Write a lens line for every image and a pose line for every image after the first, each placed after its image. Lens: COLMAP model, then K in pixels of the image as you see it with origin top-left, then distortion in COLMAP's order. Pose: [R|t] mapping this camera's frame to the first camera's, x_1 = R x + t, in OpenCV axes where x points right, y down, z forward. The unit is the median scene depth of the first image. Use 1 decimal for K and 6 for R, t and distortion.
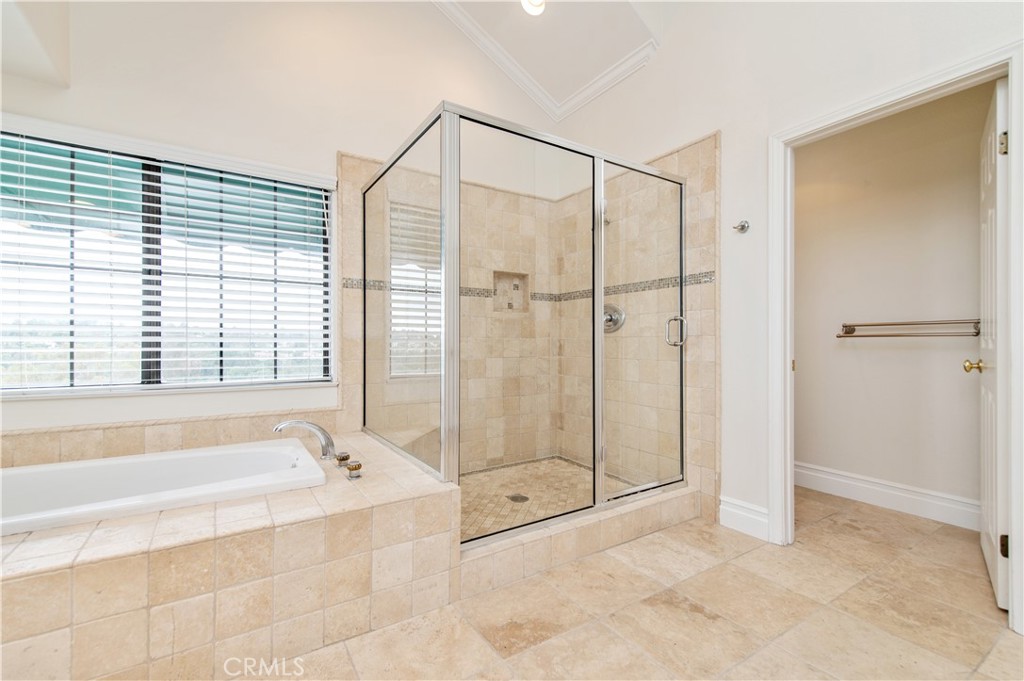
lens RADIAL K [[444.7, 0, 511.4], [0, 444.7, 344.0], [0, 0, 1]] dist [0.008758, -0.001583]
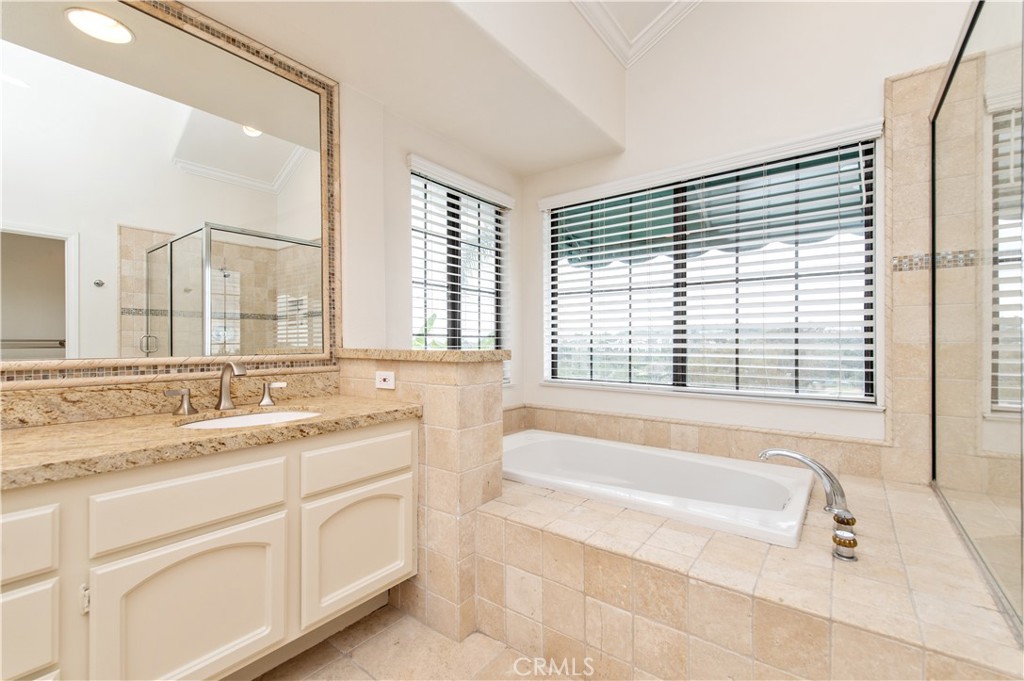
lens RADIAL K [[444.7, 0, 509.4], [0, 444.7, 340.2], [0, 0, 1]] dist [0.008758, -0.001583]
pose [[0.335636, -0.004440, -0.941981, 0.090914], [0.001051, 0.999990, -0.004339, -0.019949], [0.941991, 0.000466, 0.335637, 0.235874]]
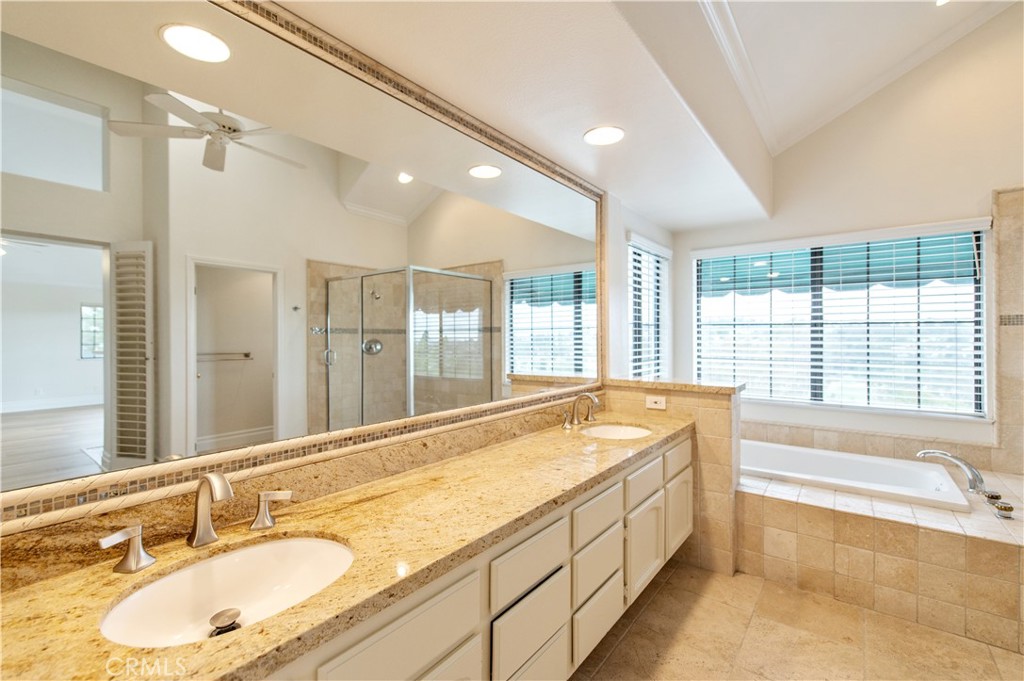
lens RADIAL K [[444.7, 0, 512.6], [0, 444.7, 334.7], [0, 0, 1]] dist [0.008758, -0.001583]
pose [[0.338240, -0.004410, -0.941050, 0.228805], [0.000781, 0.999990, -0.004405, -0.121052], [0.941060, 0.000755, 0.338240, -0.424619]]
